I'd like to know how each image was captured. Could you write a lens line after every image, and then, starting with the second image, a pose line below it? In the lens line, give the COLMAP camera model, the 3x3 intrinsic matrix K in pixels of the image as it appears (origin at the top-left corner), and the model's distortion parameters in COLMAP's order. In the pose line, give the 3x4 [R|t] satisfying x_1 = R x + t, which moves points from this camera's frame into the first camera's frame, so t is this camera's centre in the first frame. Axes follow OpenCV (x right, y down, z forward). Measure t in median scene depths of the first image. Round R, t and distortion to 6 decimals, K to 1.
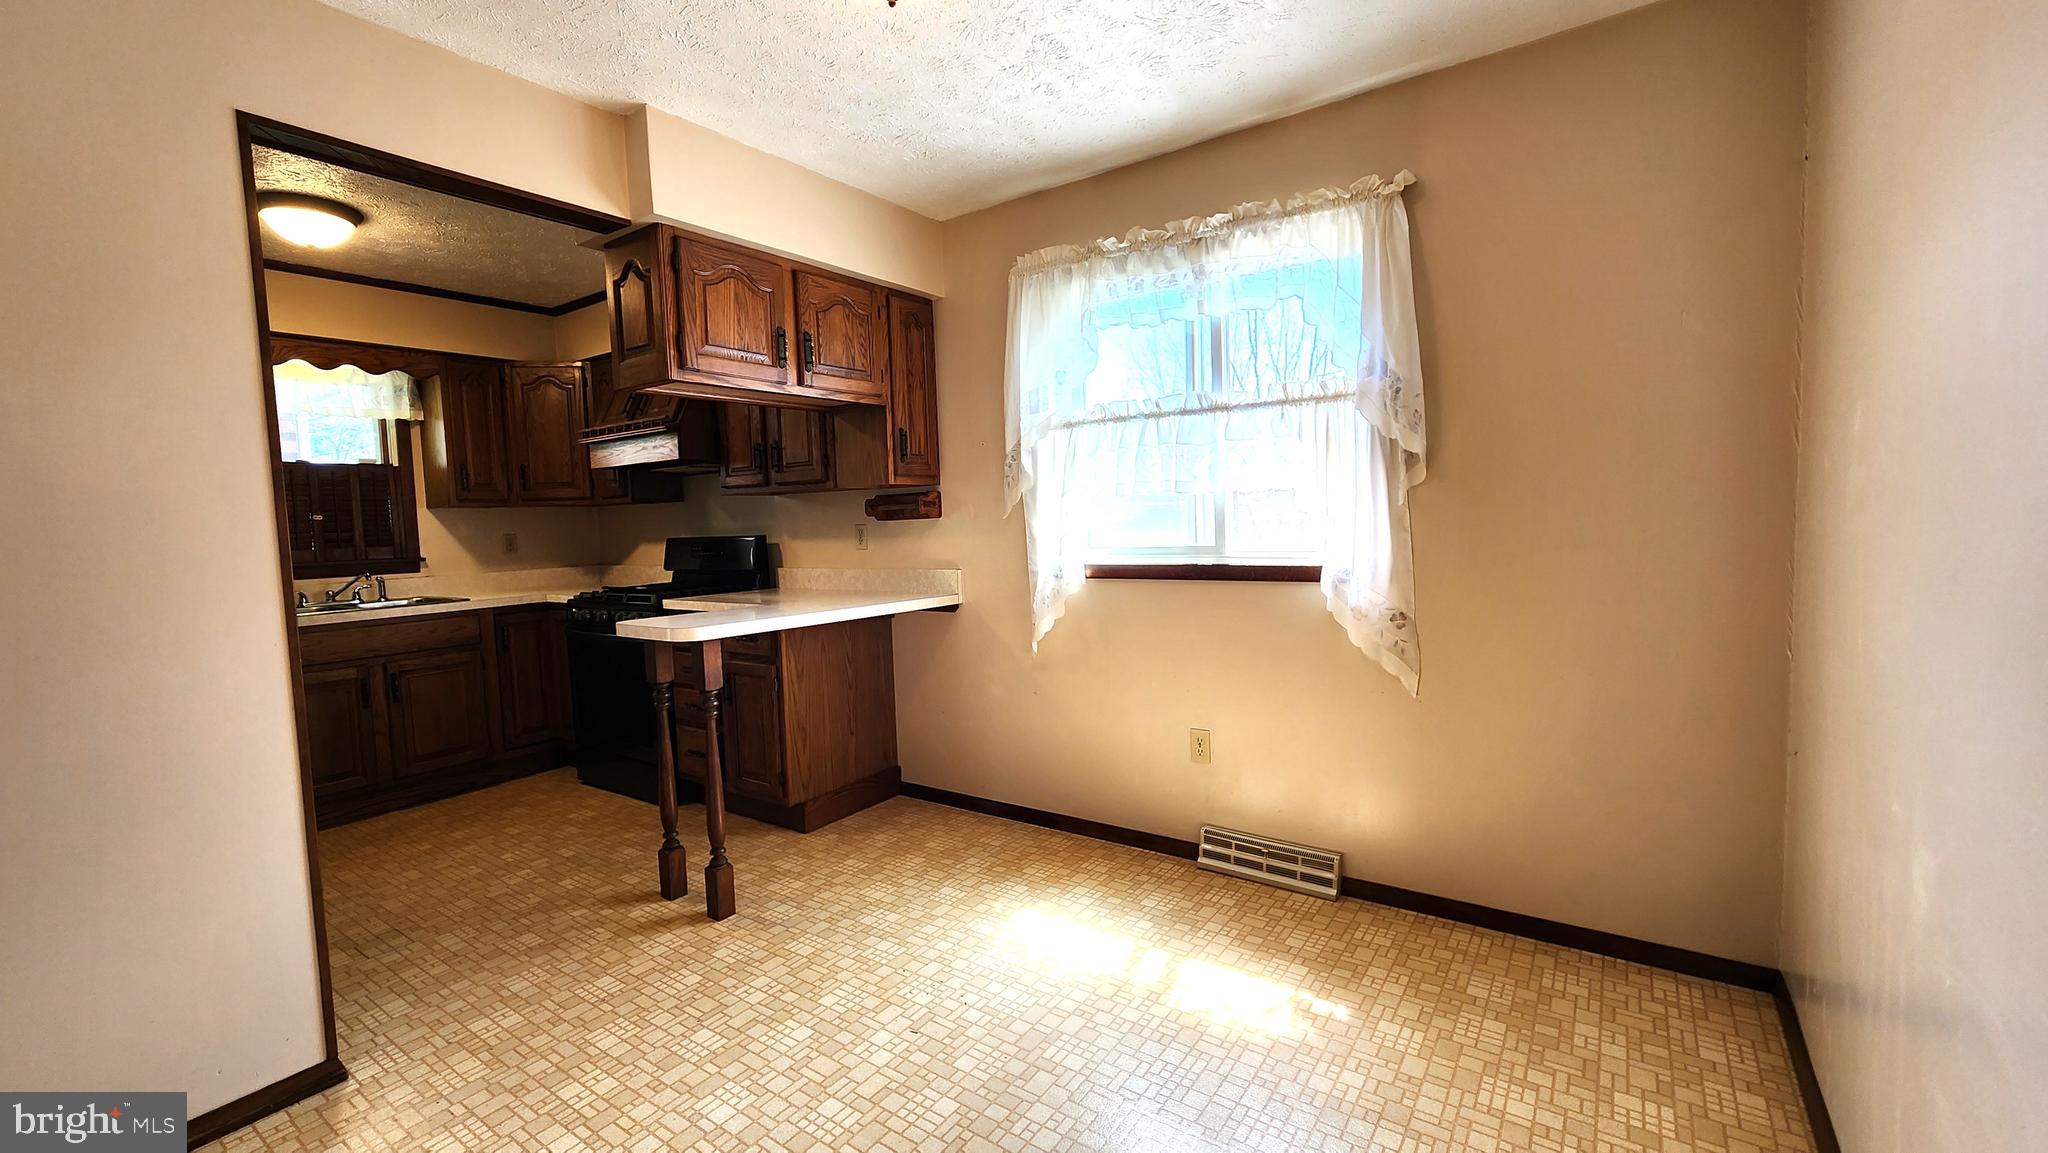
lens RADIAL K [[848.7, 0, 1018.3], [0, 848.7, 566.9], [0, 0, 1]] dist [-0.000021, 0.000212]
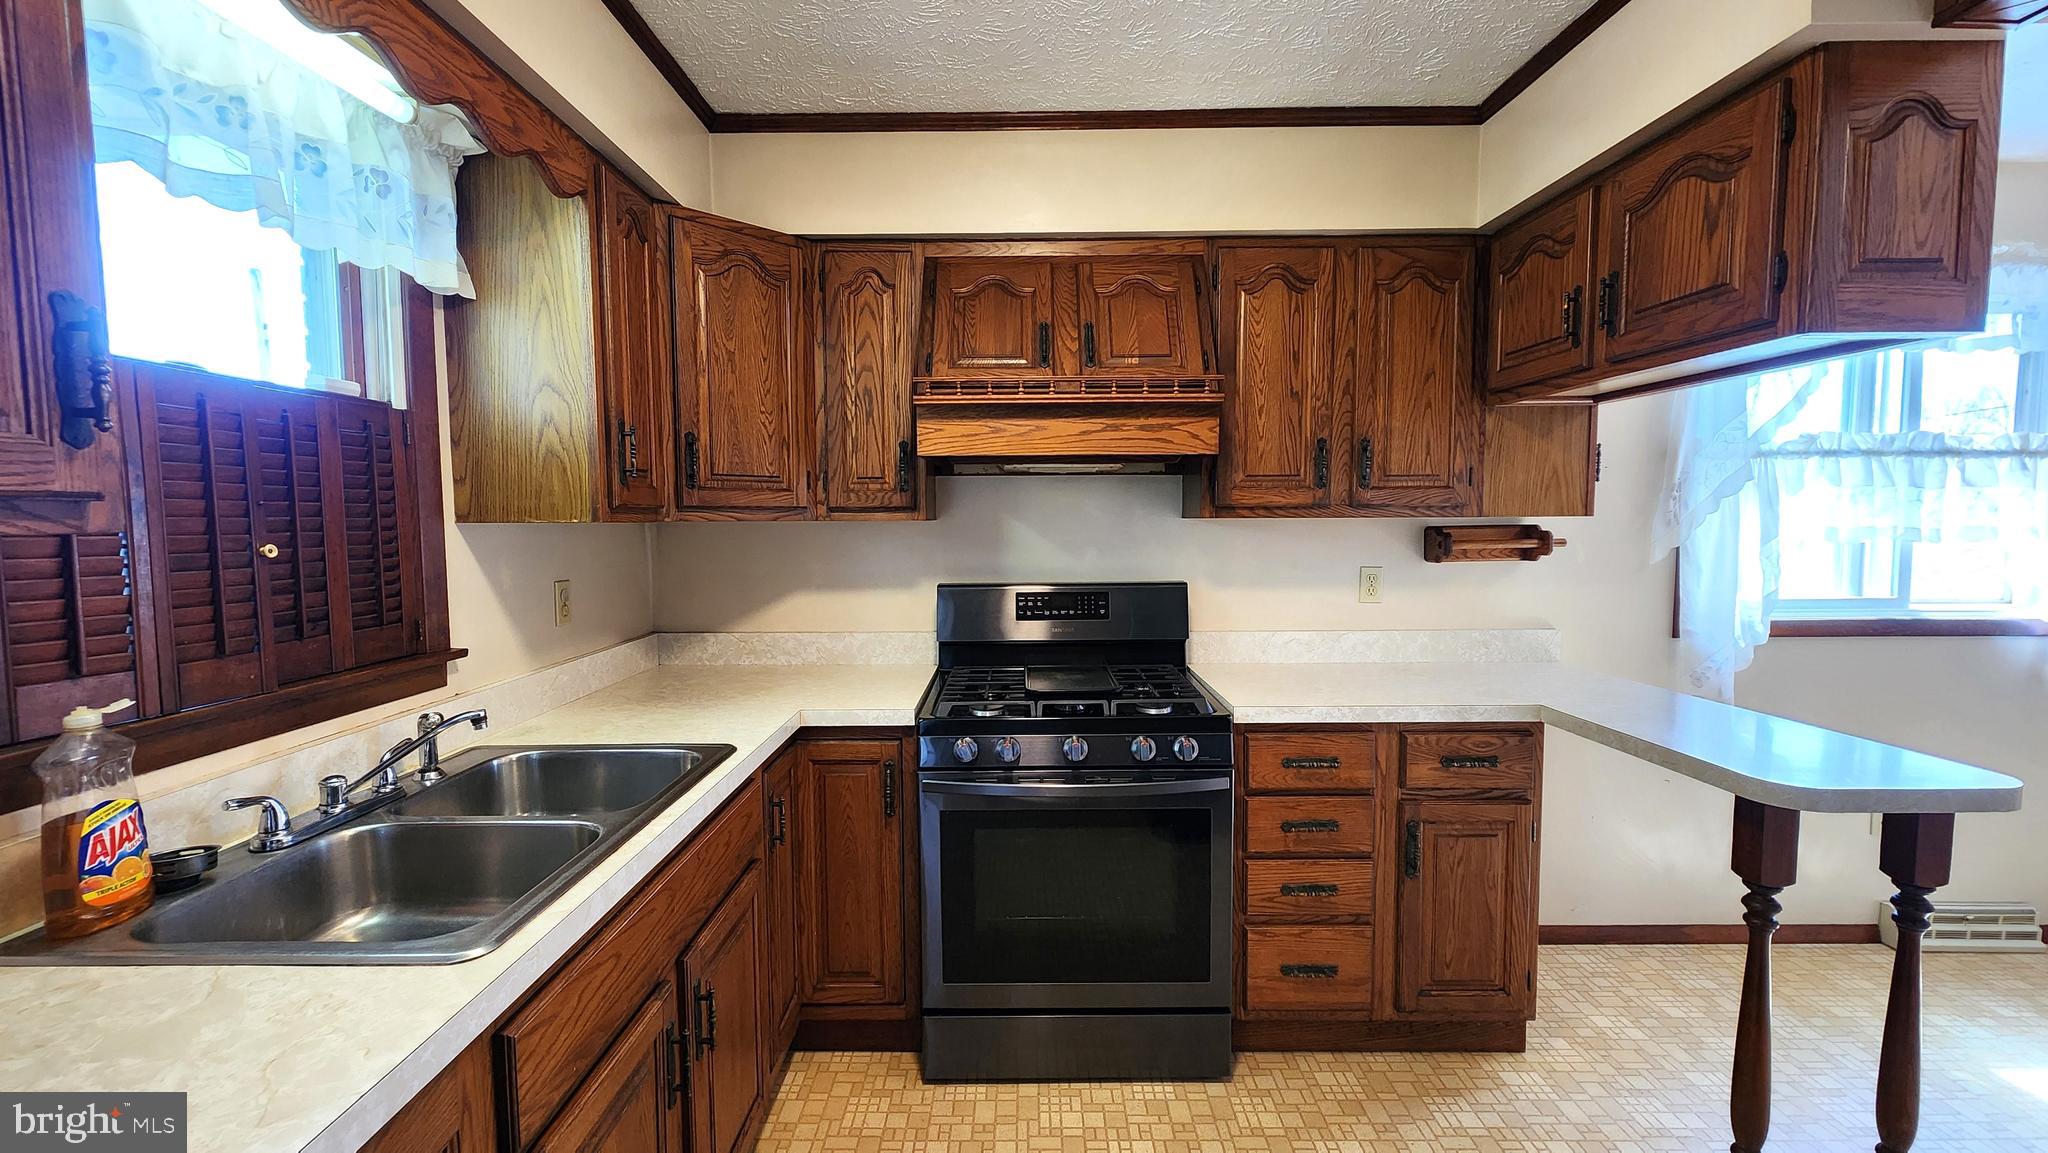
lens RADIAL K [[824.7, 0, 1017.3], [0, 824.7, 572.1], [0, 0, 1]] dist [0.001191, 0.000256]
pose [[0.815342, -0.009080, 0.578908, -0.898609], [0.012235, 0.999924, -0.001548, -0.053955], [-0.578850, 0.008345, 0.815391, 0.684934]]
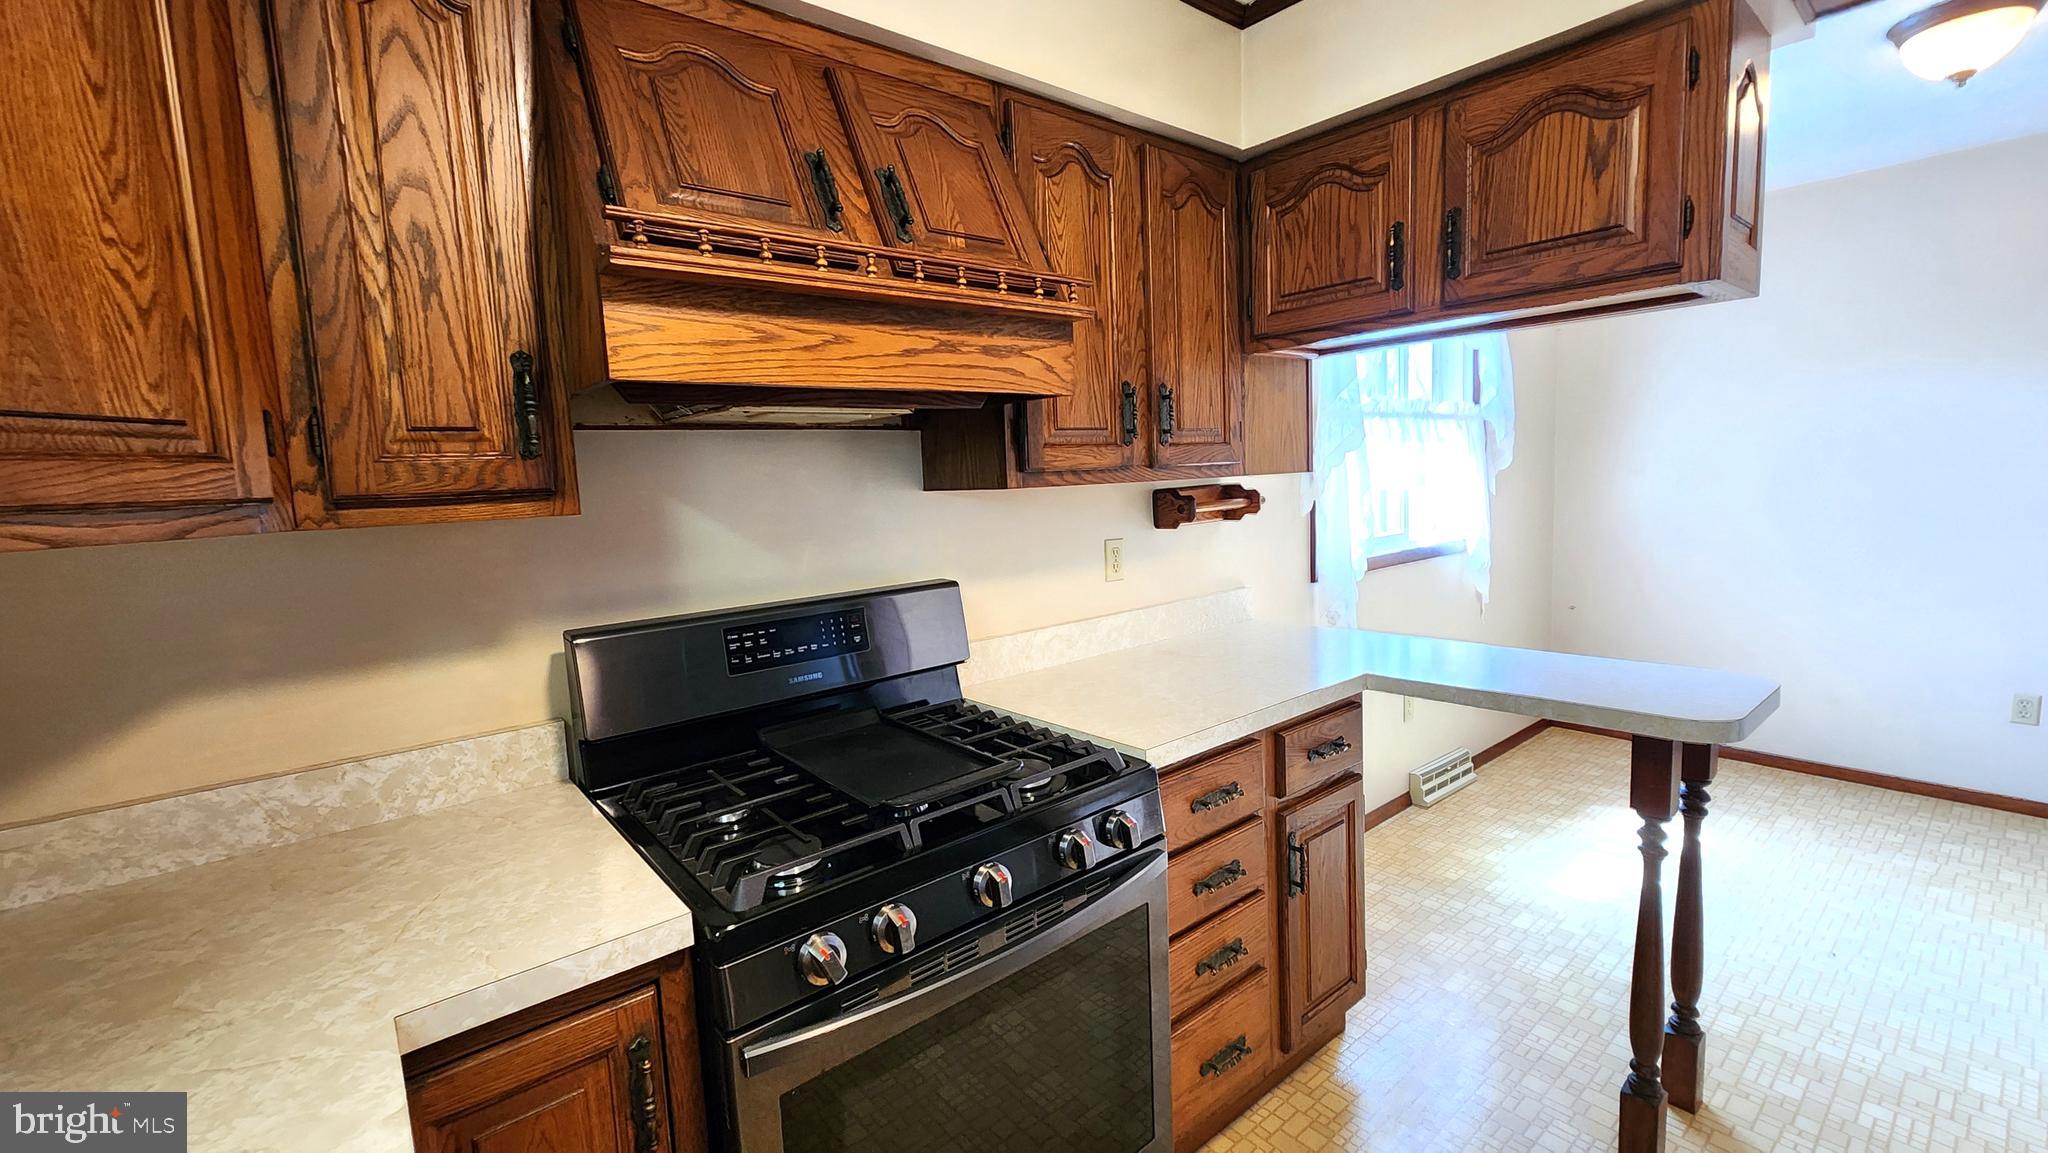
lens RADIAL K [[848.7, 0, 1018.3], [0, 848.7, 566.9], [0, 0, 1]] dist [-0.000021, 0.000212]
pose [[0.260632, -0.081564, 0.961987, -0.859807], [0.091673, 0.994013, 0.059443, -0.080537], [-0.961076, 0.072696, 0.266549, 1.006292]]
